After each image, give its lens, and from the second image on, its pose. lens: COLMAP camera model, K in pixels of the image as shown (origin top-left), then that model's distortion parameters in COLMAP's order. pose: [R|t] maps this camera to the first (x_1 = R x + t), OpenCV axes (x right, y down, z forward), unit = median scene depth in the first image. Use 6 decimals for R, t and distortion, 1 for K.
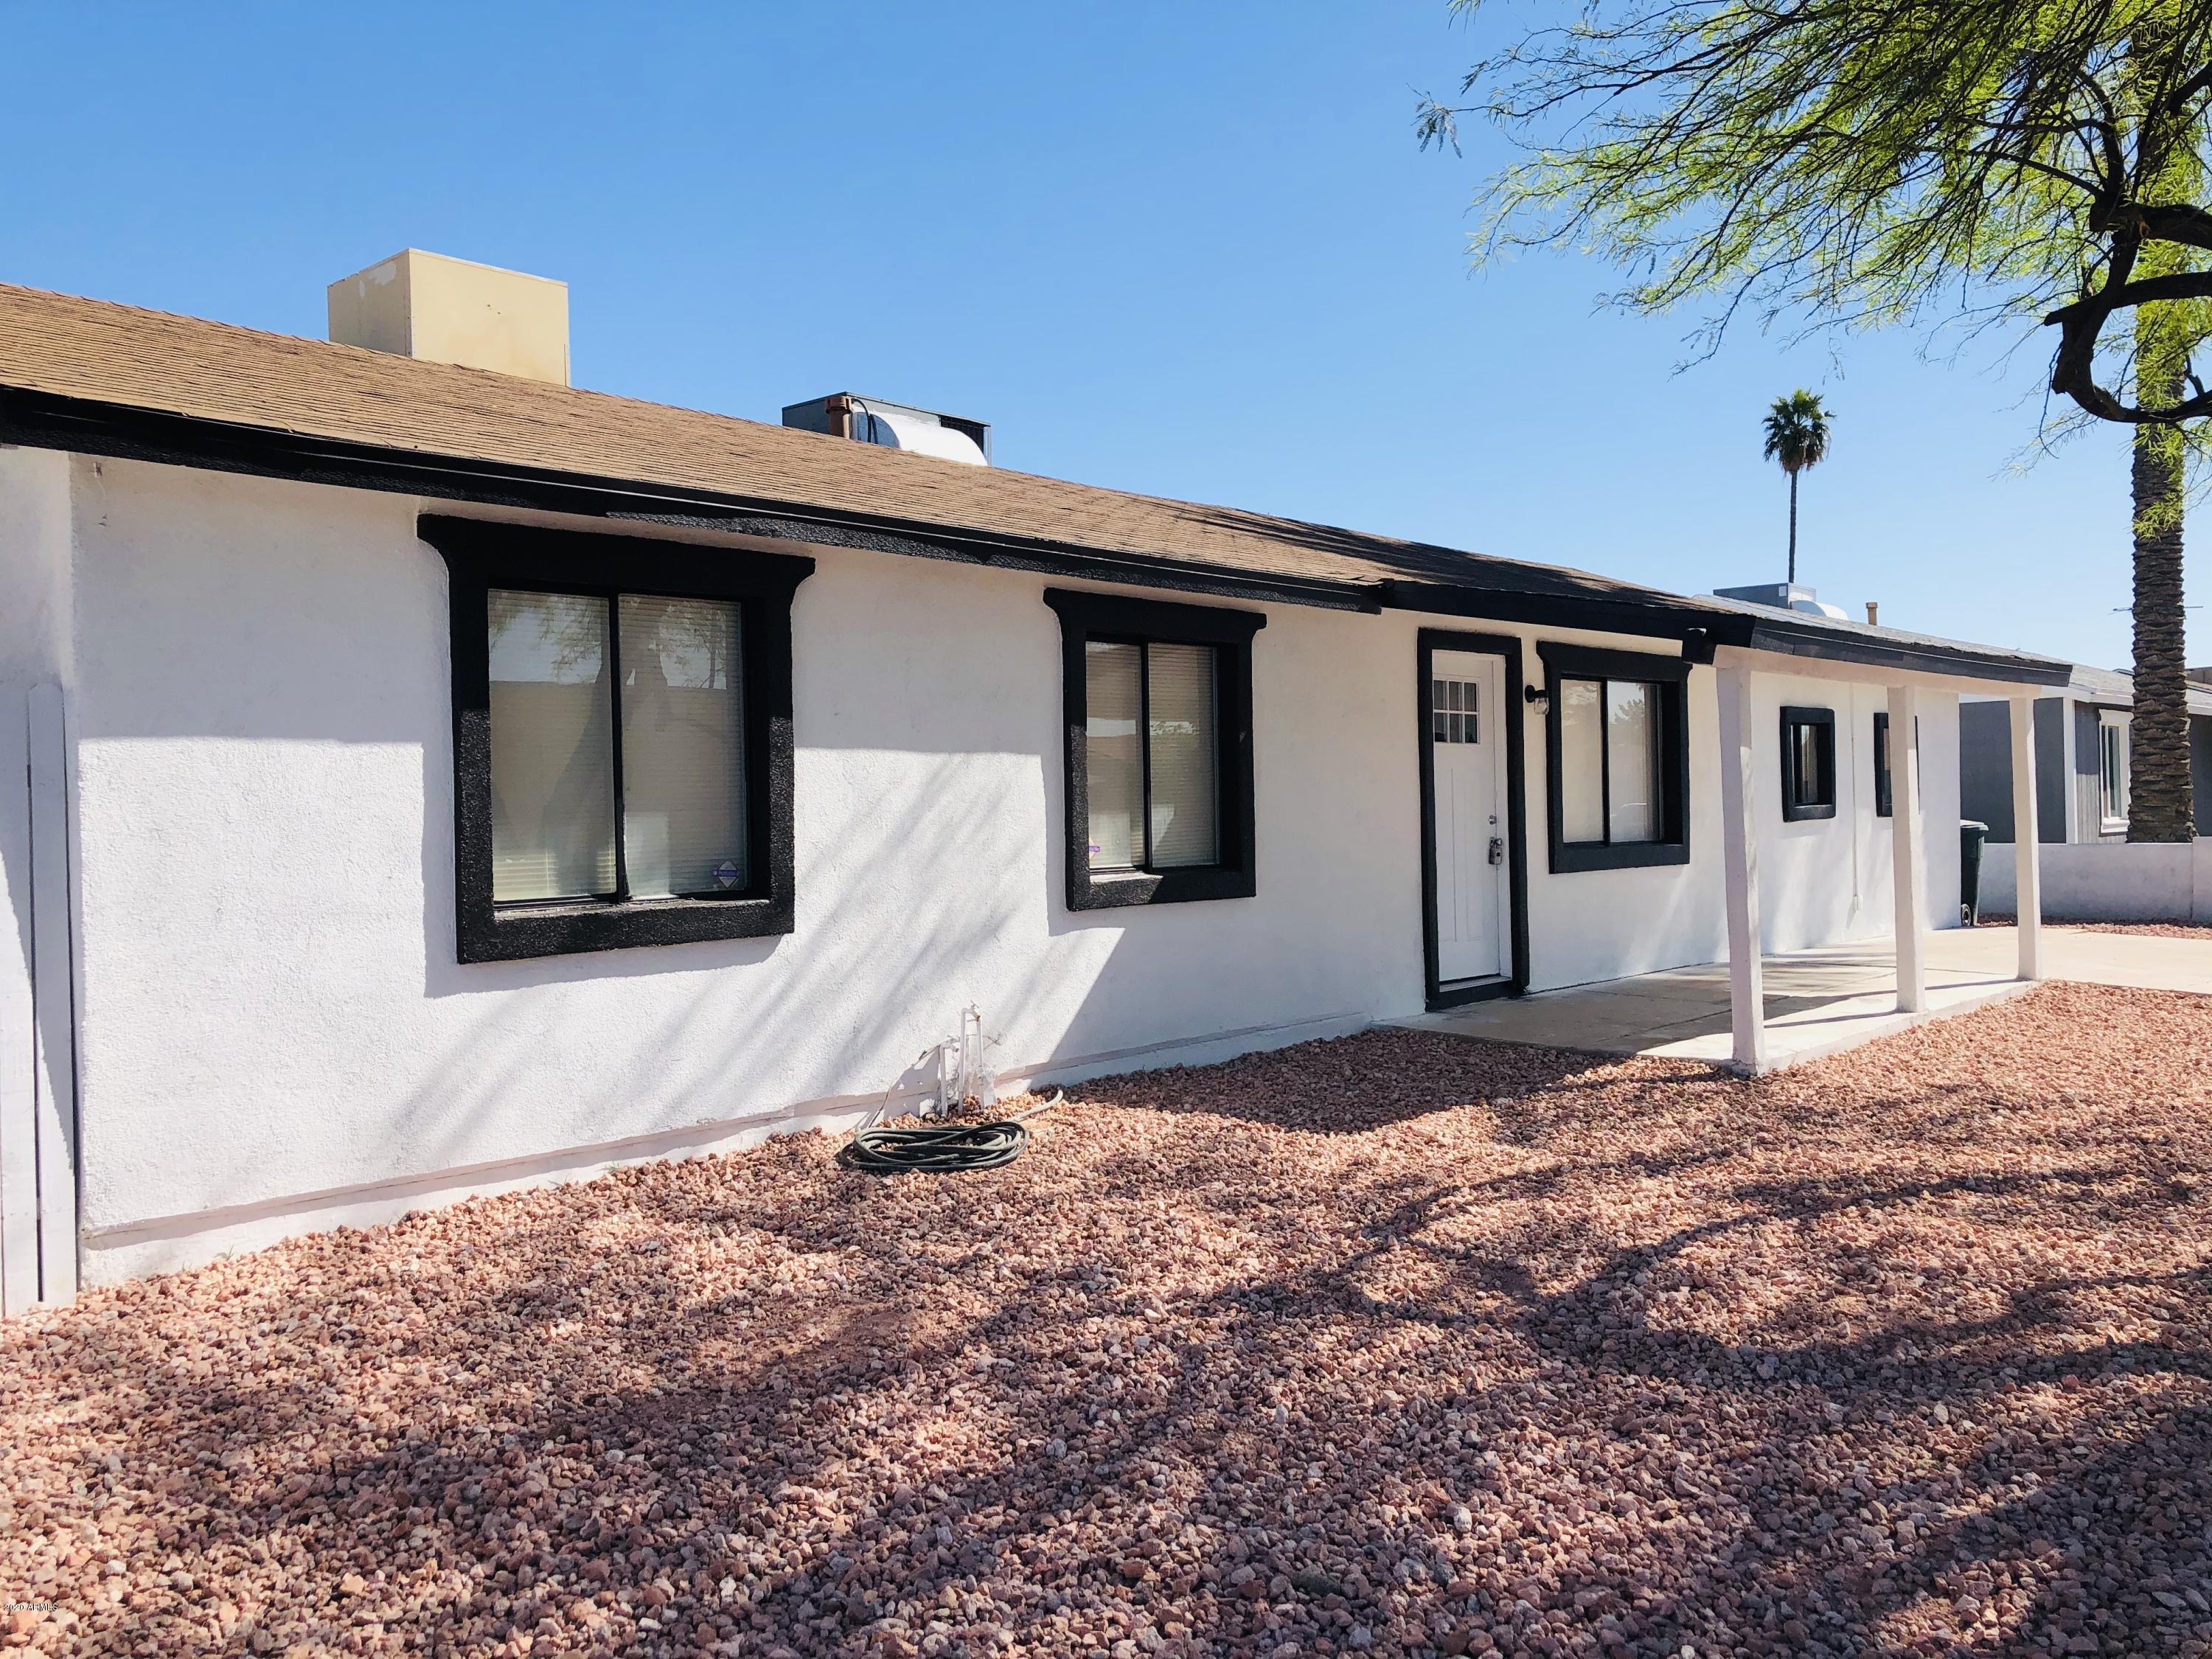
lens RADIAL K [[1803.2, 0, 1107.2], [0, 1803.2, 778.4], [0, 0, 1]] dist [0.011072, 0.000018]
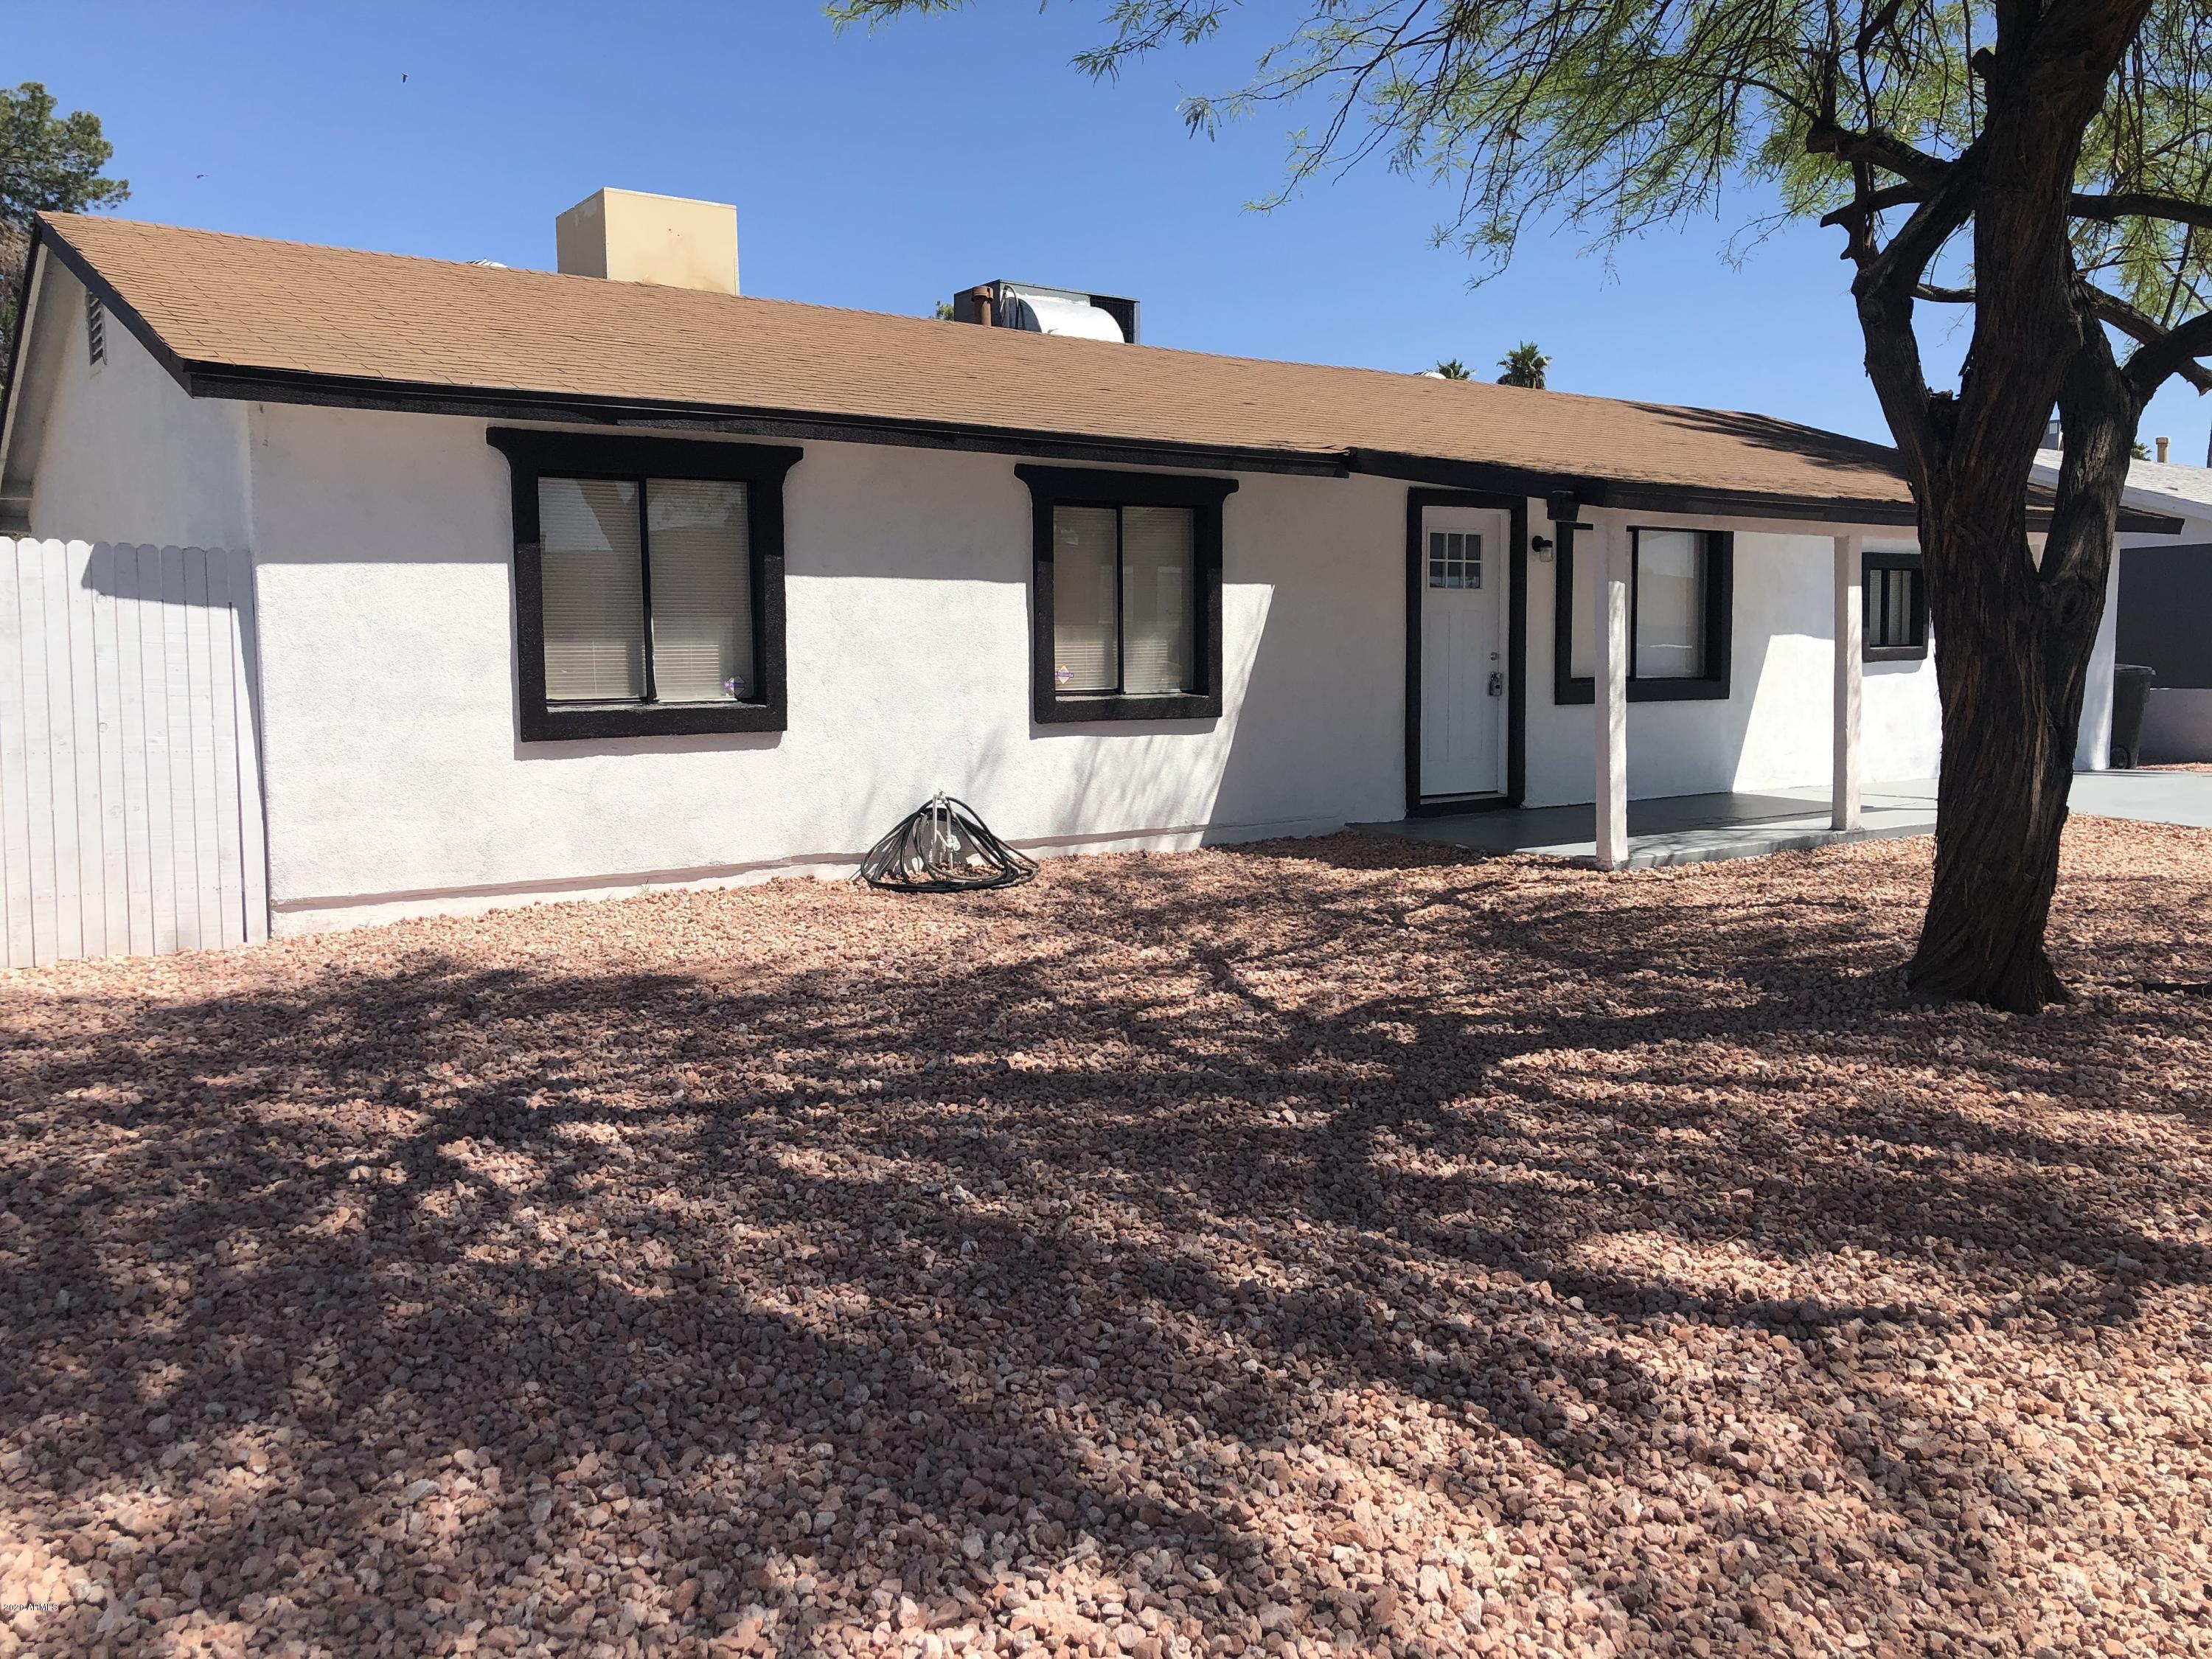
lens RADIAL K [[1803.2, 0, 1107.2], [0, 1803.2, 778.4], [0, 0, 1]] dist [0.011072, 0.000018]
pose [[0.977504, 0.023220, -0.209636, 0.284123], [-0.005063, 0.996219, 0.086735, 0.003029], [0.210857, -0.083722, 0.973925, -0.219540]]
